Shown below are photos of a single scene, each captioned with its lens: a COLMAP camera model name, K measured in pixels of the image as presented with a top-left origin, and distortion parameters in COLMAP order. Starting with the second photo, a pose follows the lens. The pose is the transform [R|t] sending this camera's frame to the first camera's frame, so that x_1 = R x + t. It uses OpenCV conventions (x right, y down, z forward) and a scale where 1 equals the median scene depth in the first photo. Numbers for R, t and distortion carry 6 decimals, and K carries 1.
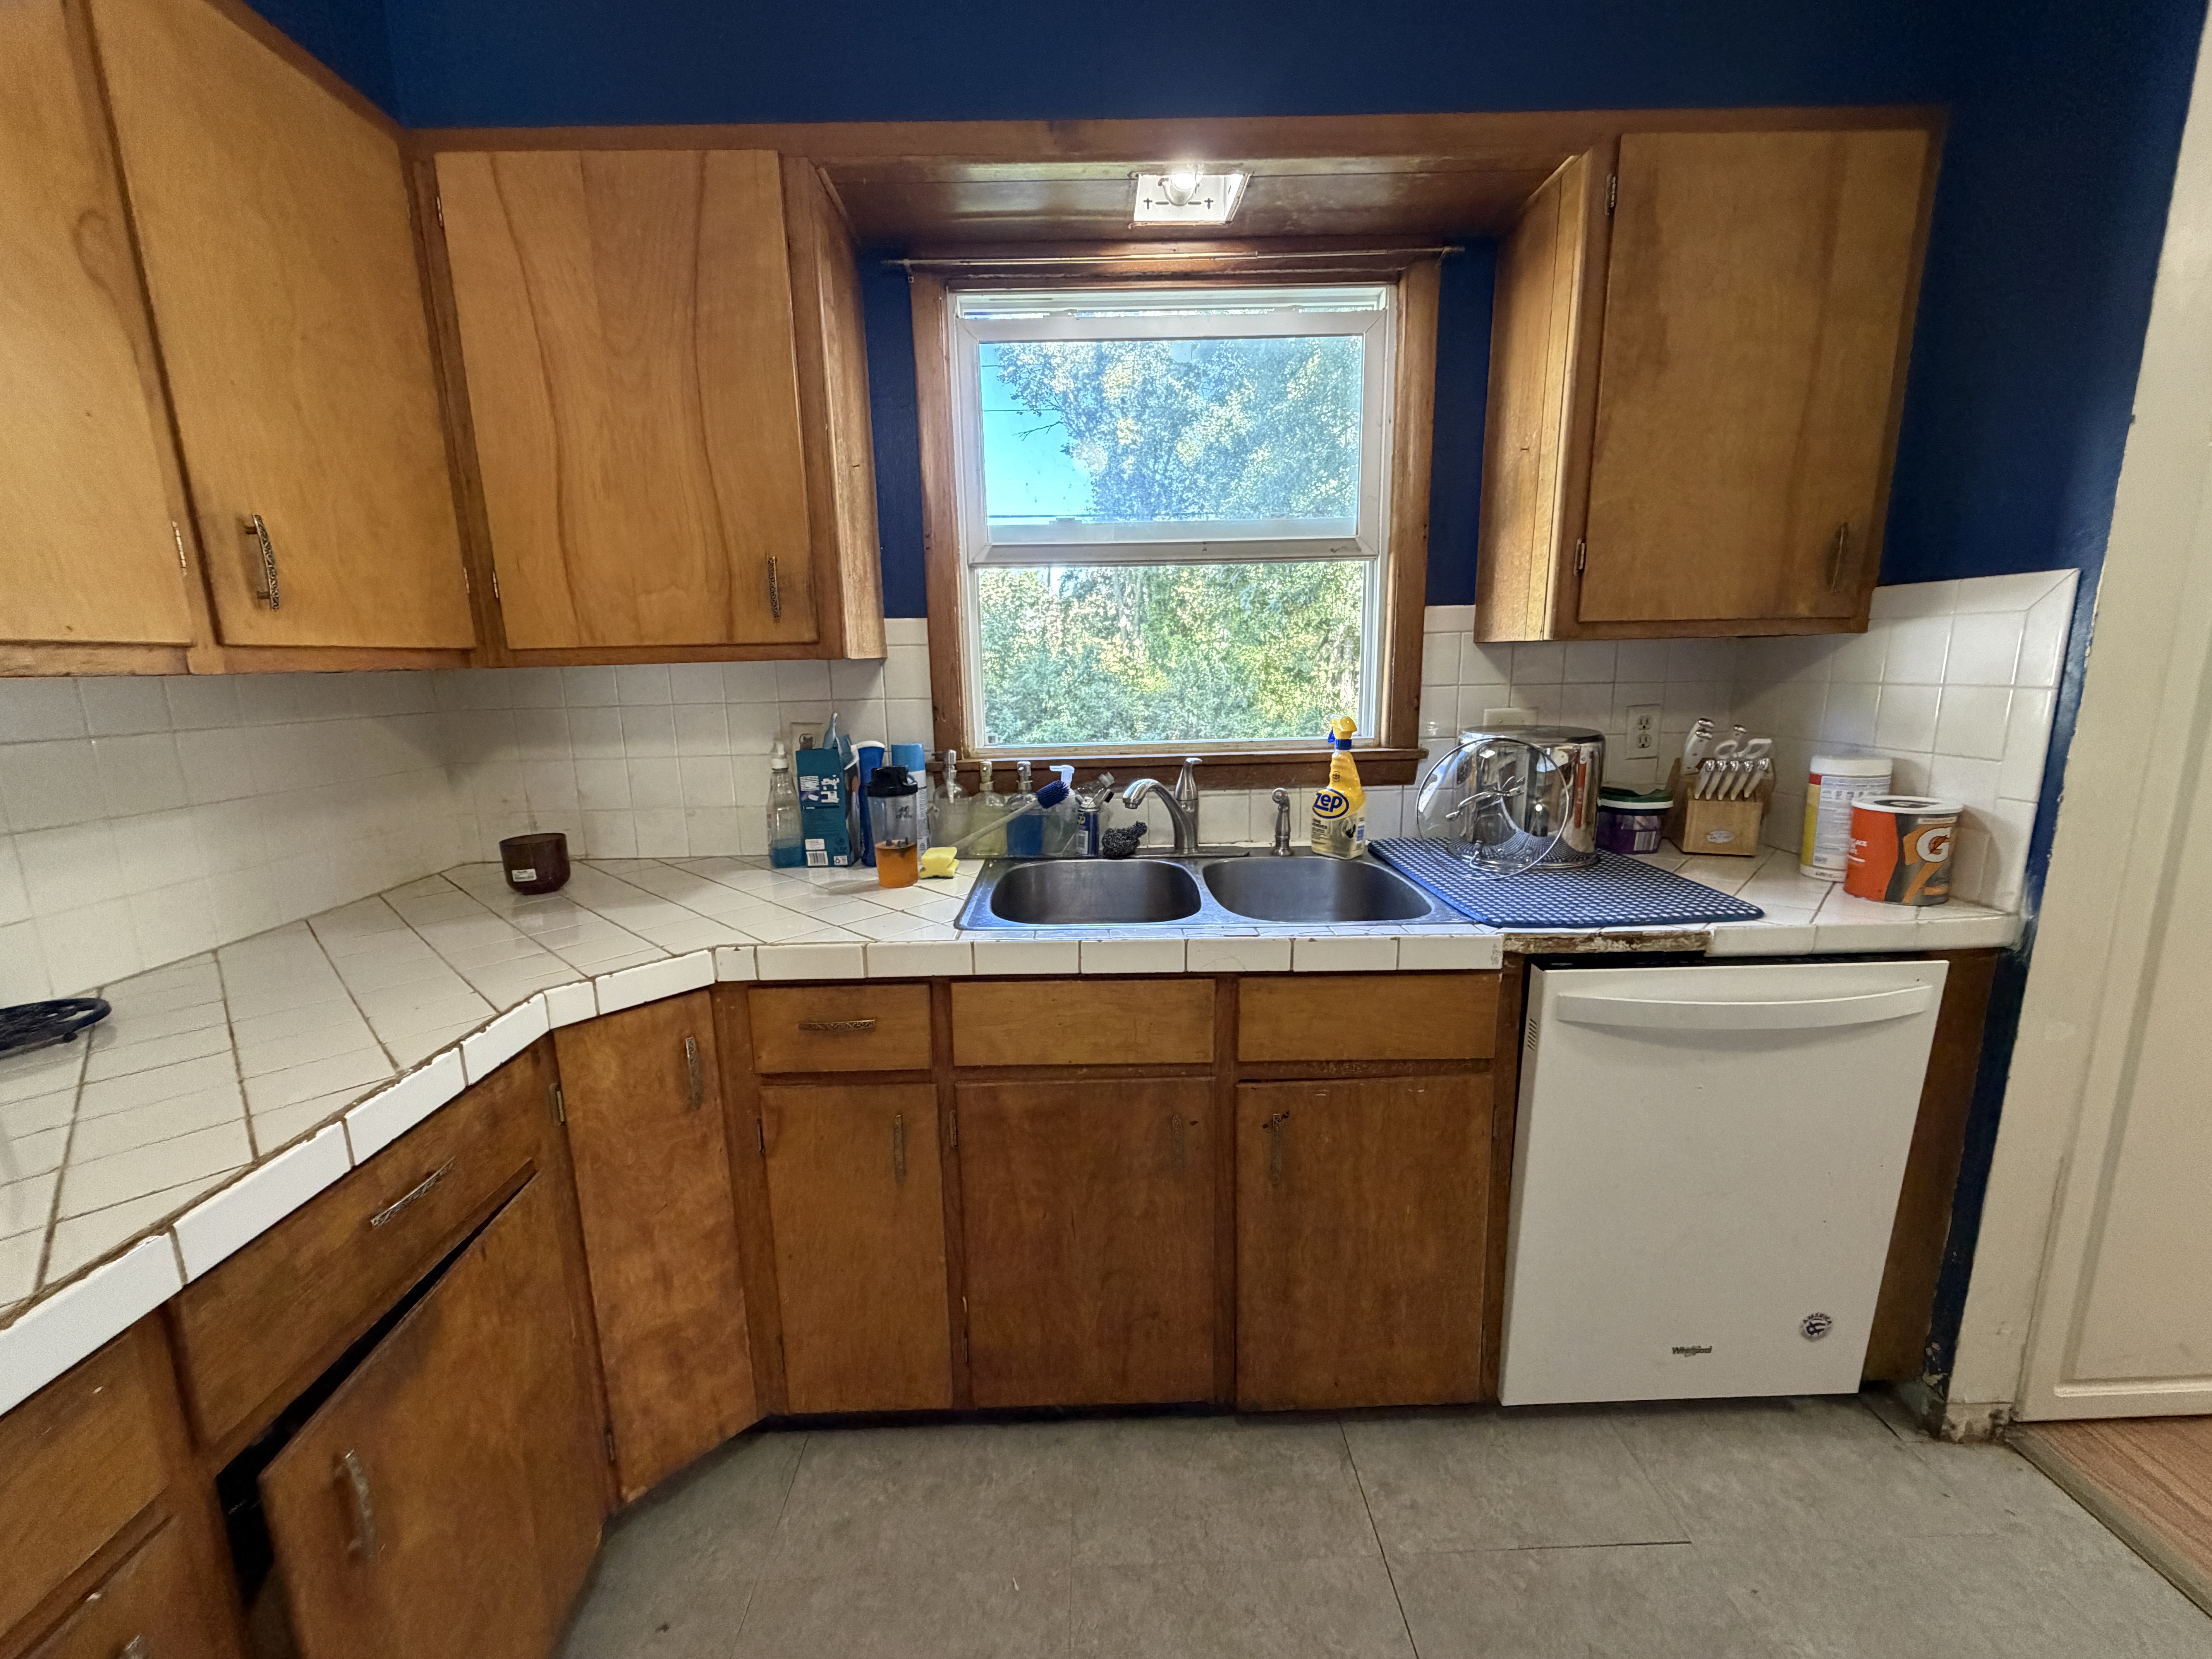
lens RADIAL K [[879.0, 0, 1101.0], [0, 879.0, 830.2], [0, 0, 1]] dist [0.000958, 0.000262]
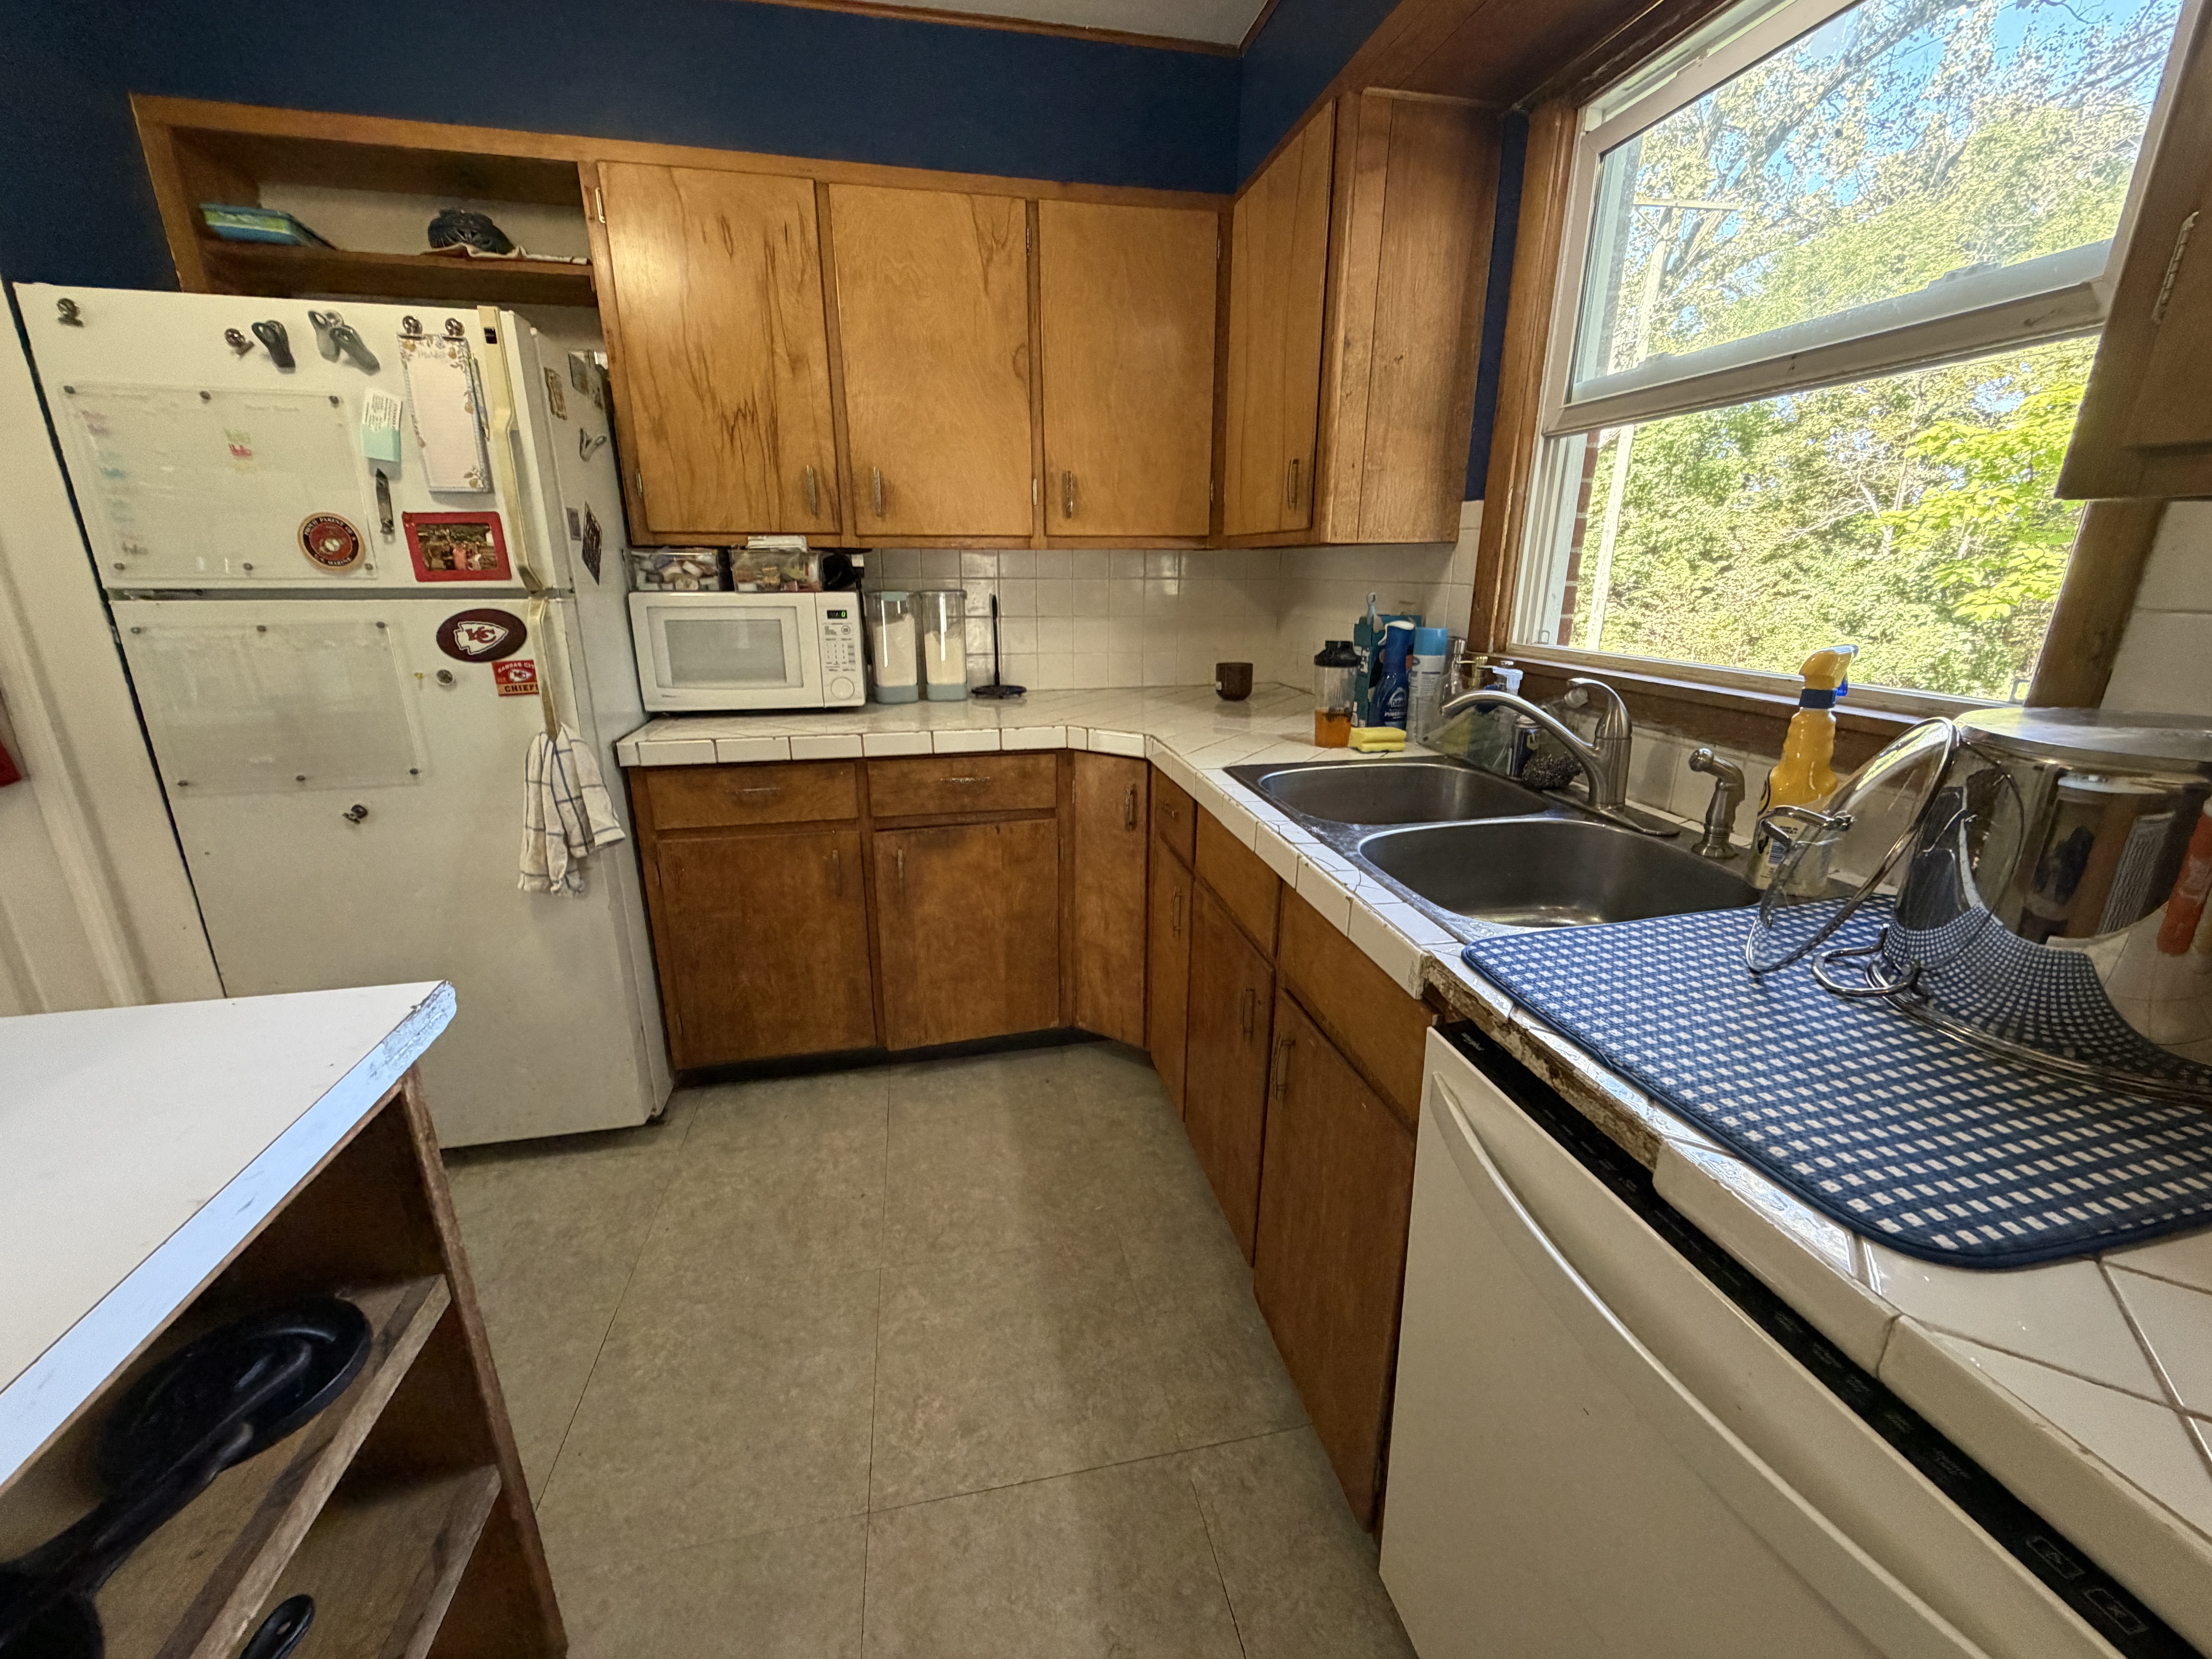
lens RADIAL K [[881.1, 0, 1100.3], [0, 881.1, 830.6], [0, 0, 1]] dist [-0.000236, -0.000166]
pose [[0.179577, 0.308071, -0.934261, 0.914540], [-0.190627, 0.942596, 0.274179, -0.102845], [0.965098, 0.128859, 0.227995, 0.513215]]
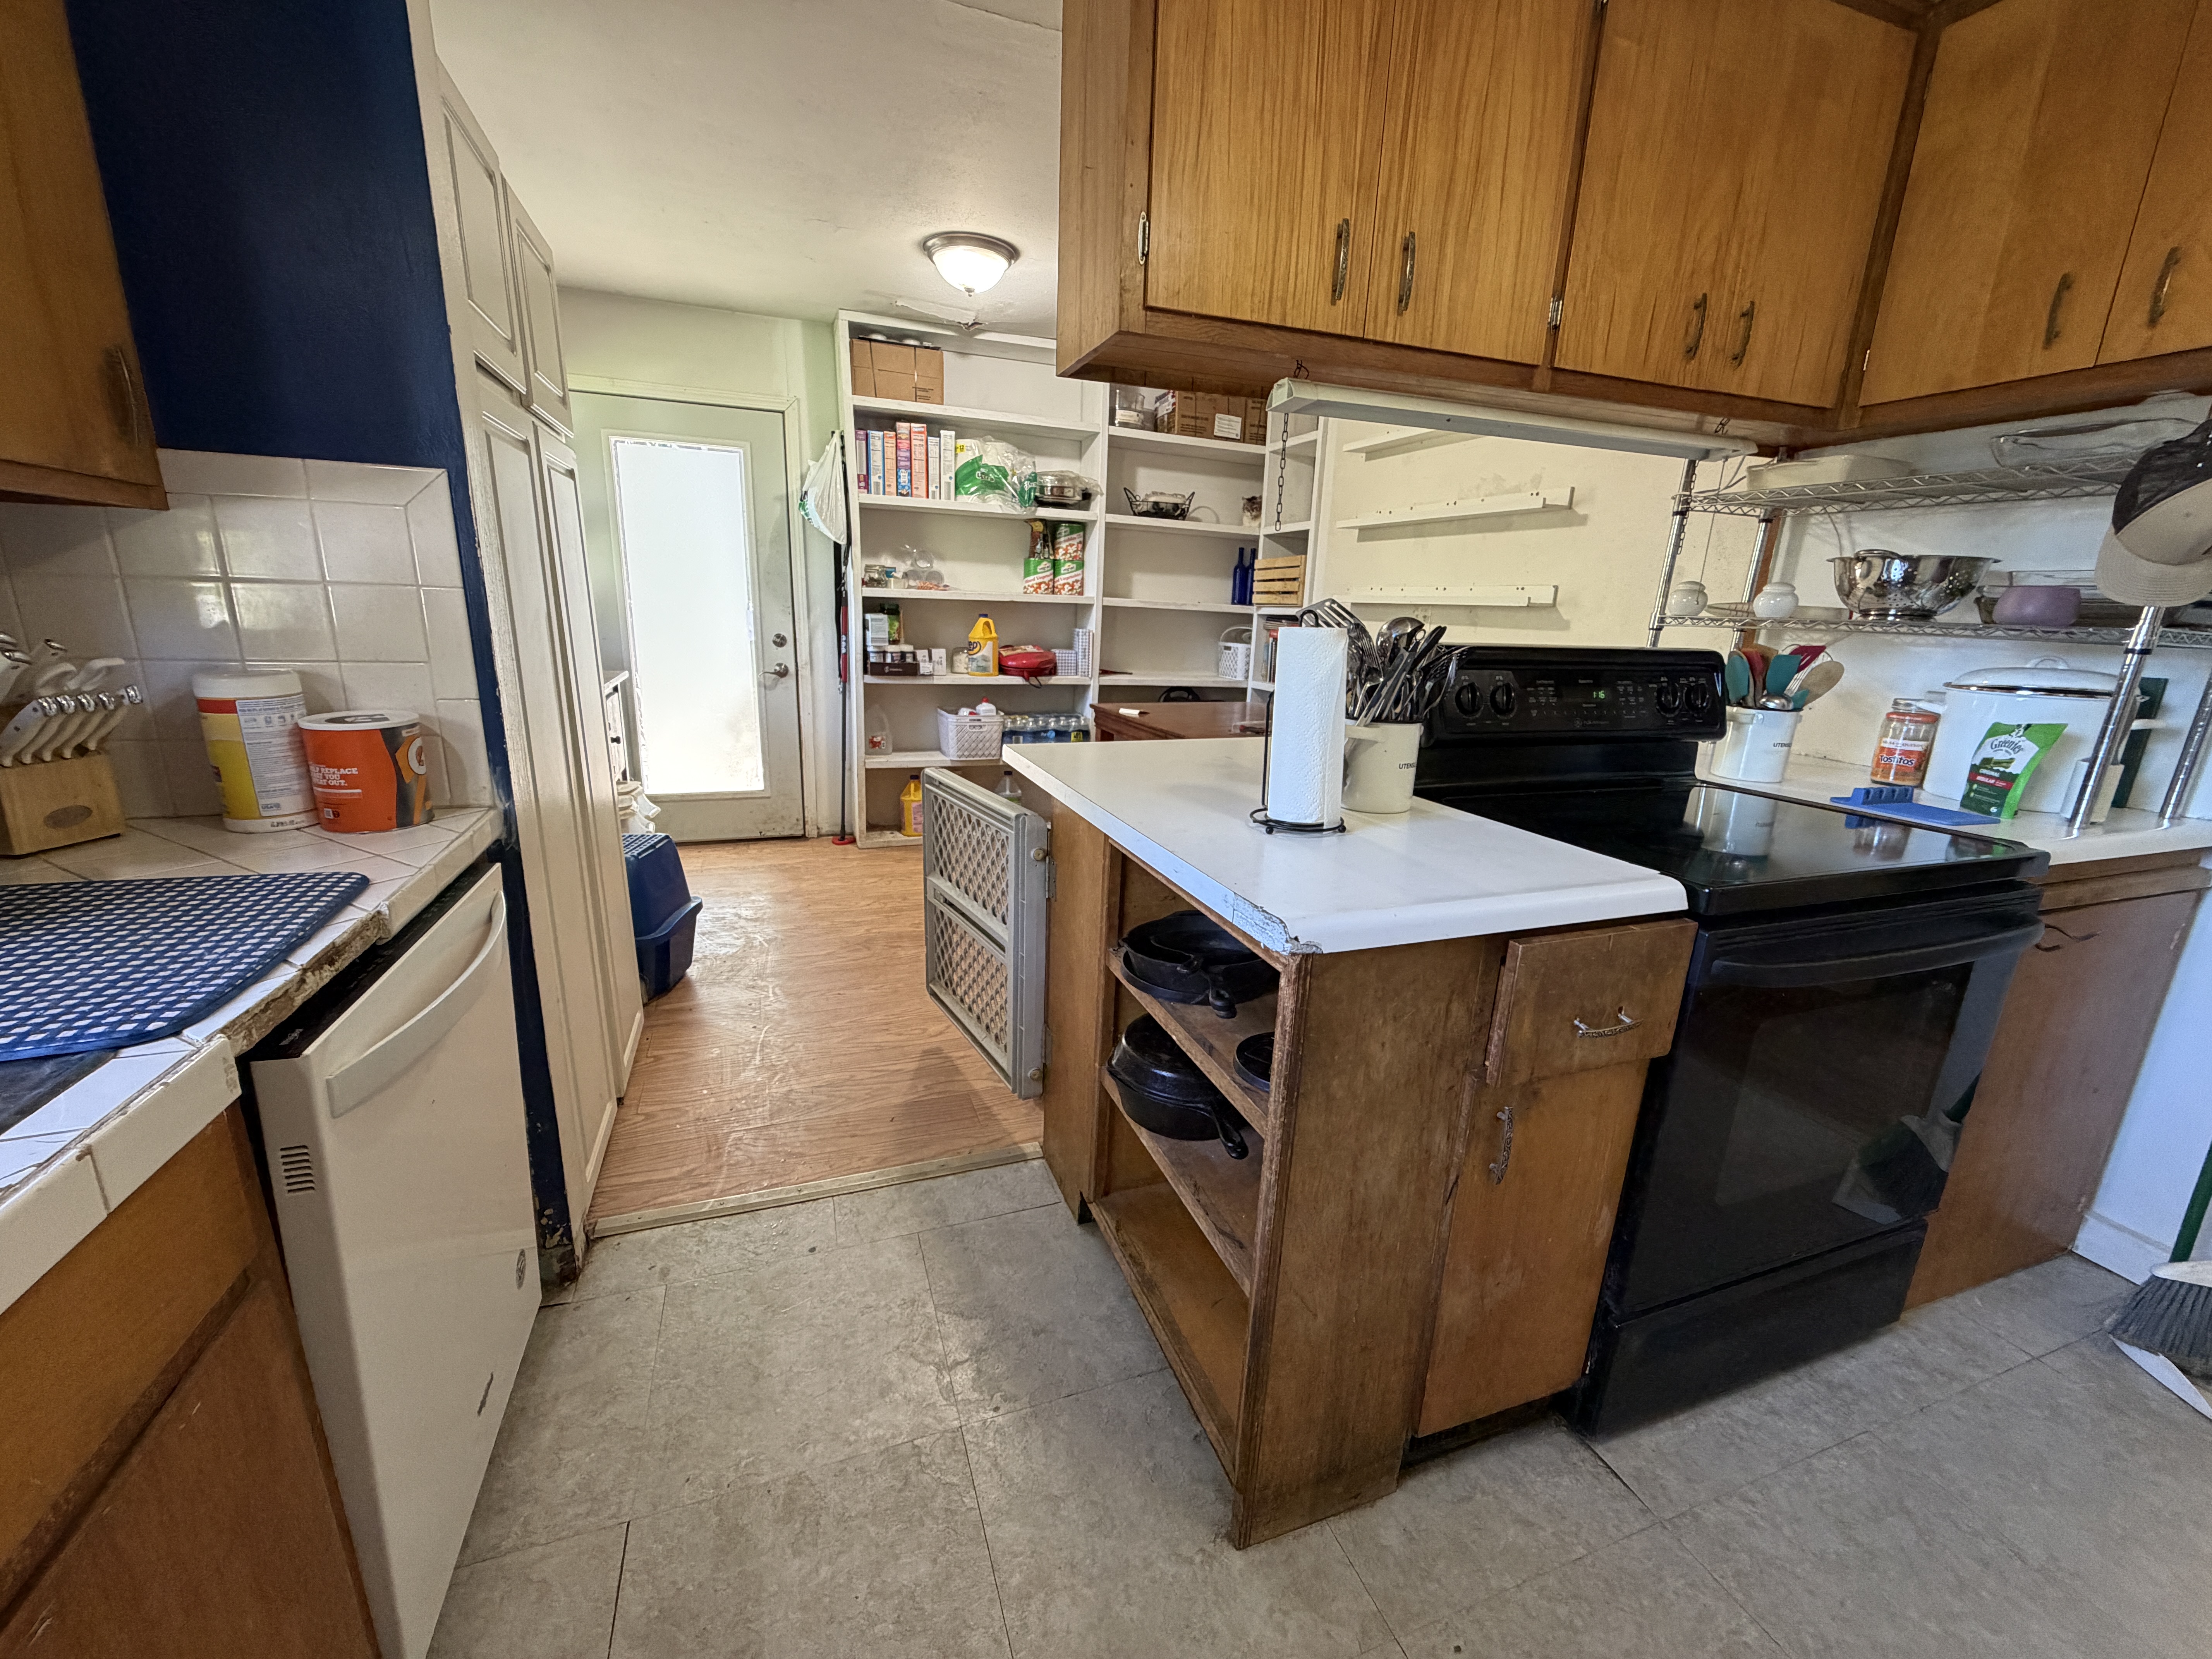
lens RADIAL K [[881.1, 0, 1100.3], [0, 881.1, 830.6], [0, 0, 1]] dist [-0.000236, -0.000166]
pose [[-0.322418, -0.226235, 0.919165, -0.157066], [0.151410, 0.946192, 0.285998, -0.062006], [-0.934410, 0.231382, -0.270815, 0.547751]]
